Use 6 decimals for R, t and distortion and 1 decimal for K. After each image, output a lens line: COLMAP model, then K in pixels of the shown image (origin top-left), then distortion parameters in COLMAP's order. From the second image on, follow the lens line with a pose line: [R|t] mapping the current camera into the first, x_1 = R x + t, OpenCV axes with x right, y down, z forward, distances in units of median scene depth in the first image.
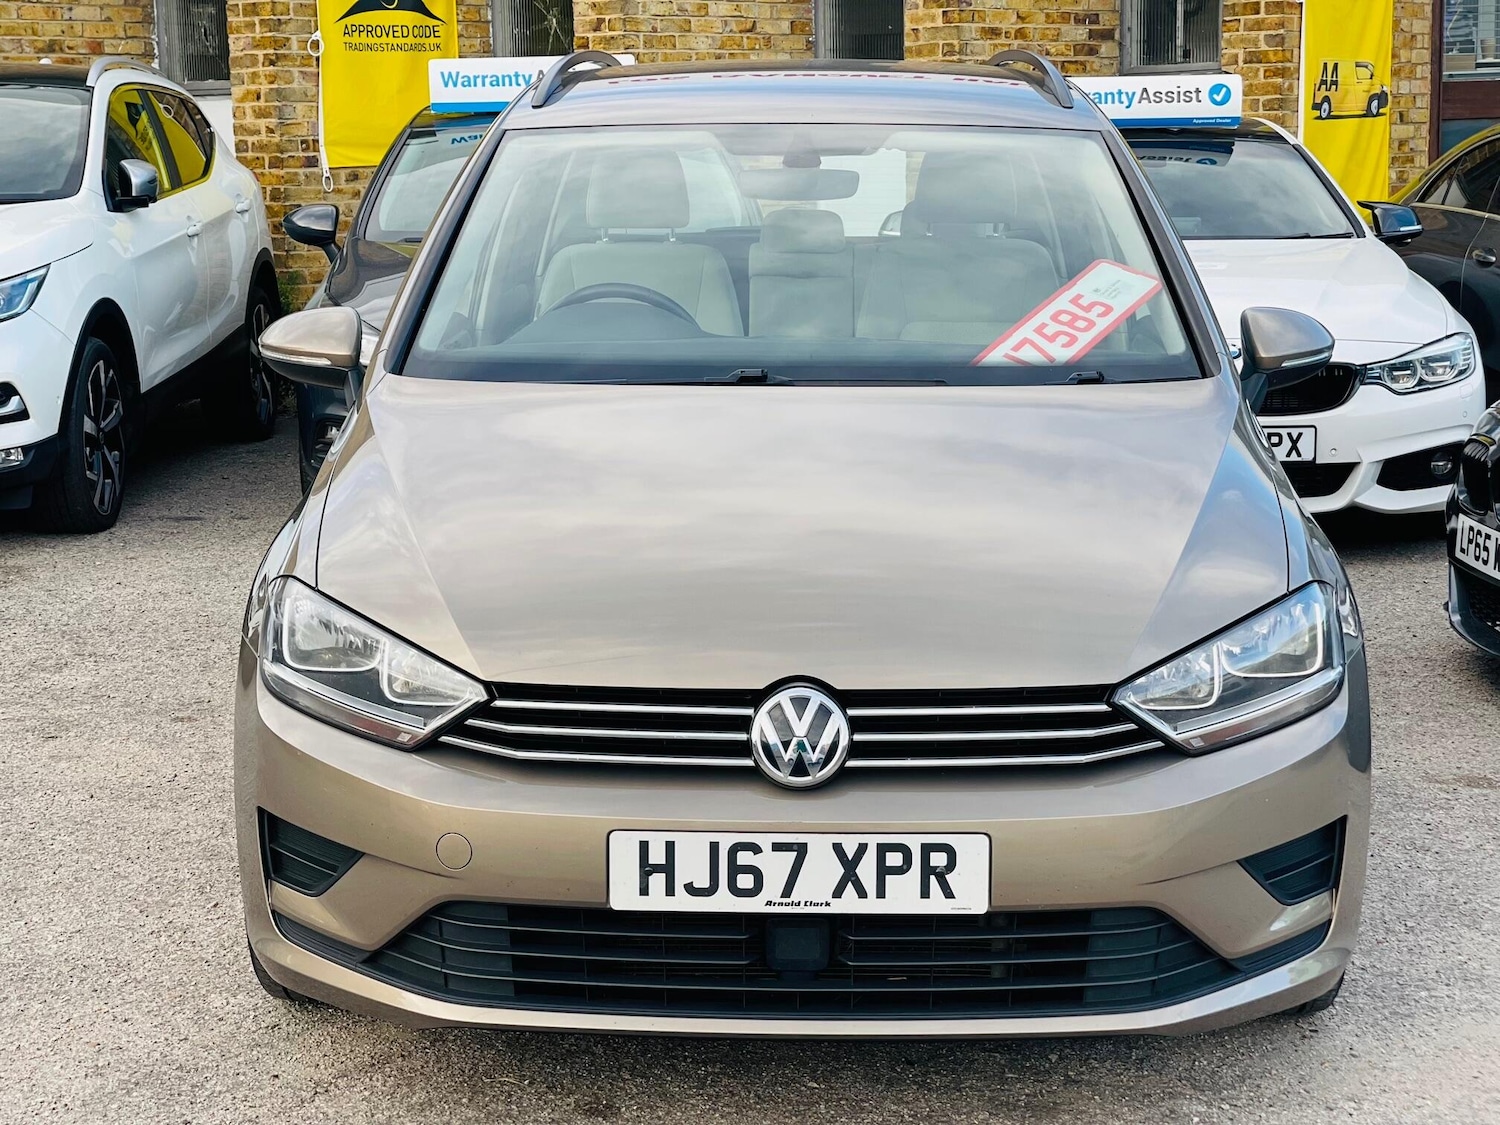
lens RADIAL K [[2887.0, 0, 750.0], [0, 2887.0, 562.5], [0, 0, 1]] dist [0.151862, -0.263141]
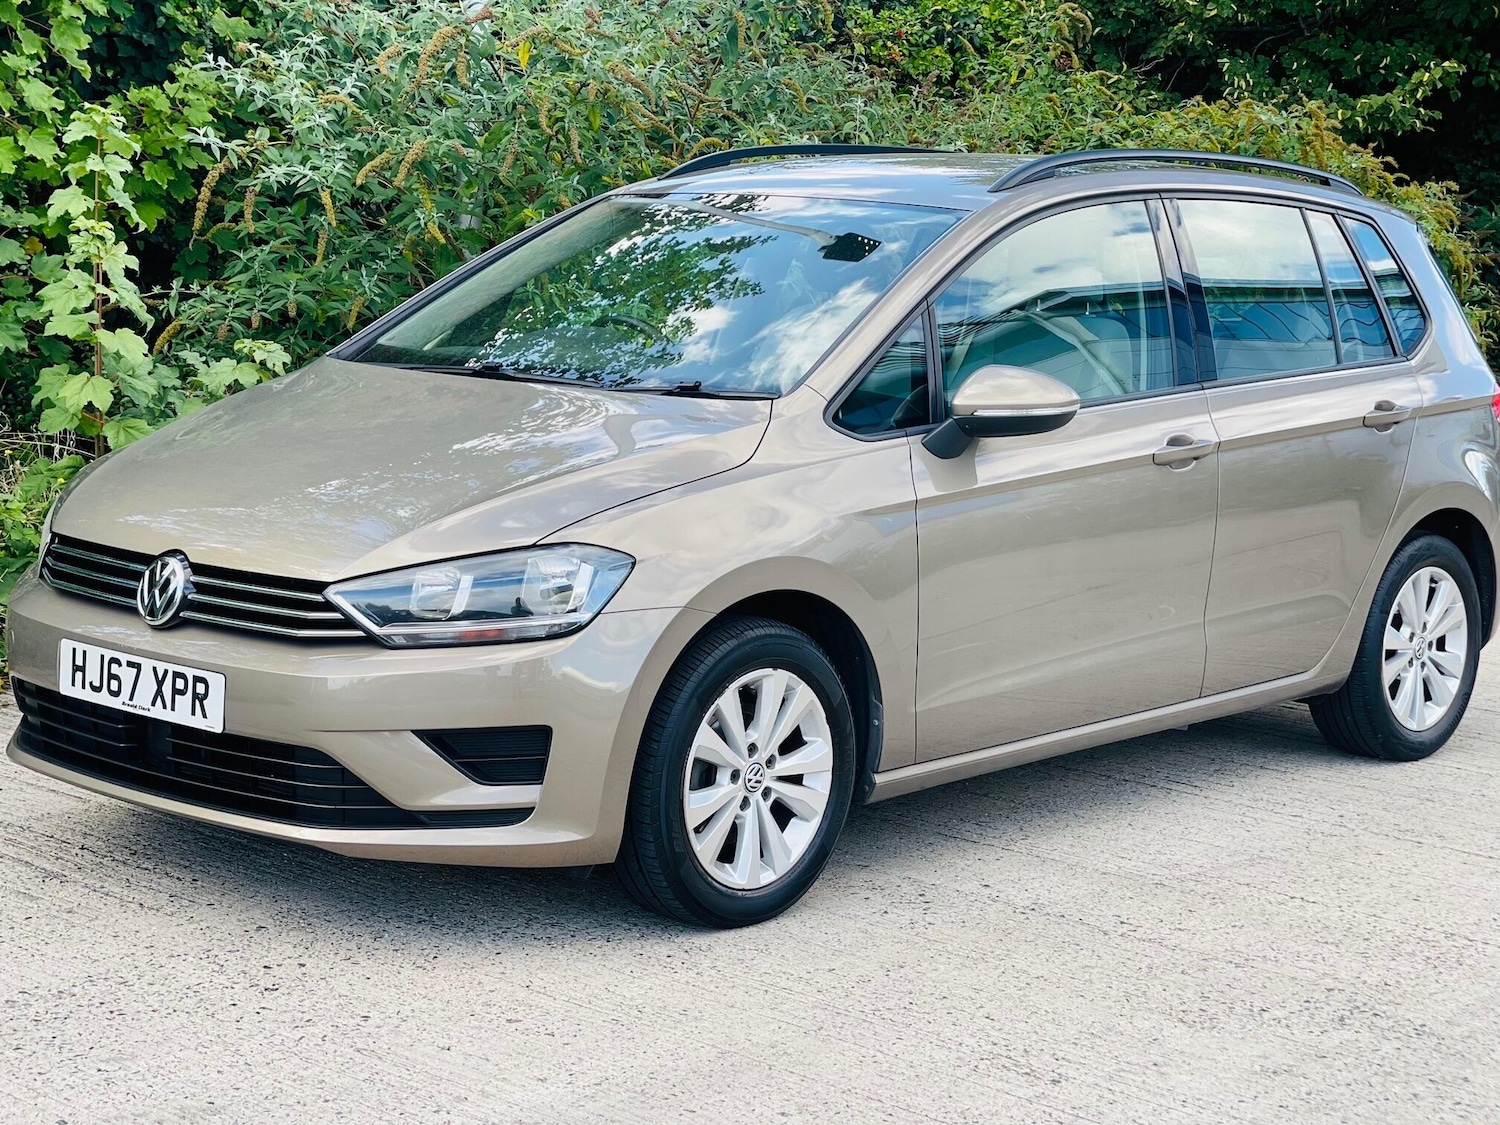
lens RADIAL K [[2887.0, 0, 750.0], [0, 2887.0, 562.5], [0, 0, 1]] dist [0.151862, -0.263141]
pose [[0.748893, 0.112158, -0.653131, 1.145000], [-0.147876, 0.989006, 0.000278, 0.004424], [0.645982, 0.096374, 0.757245, 0.118075]]
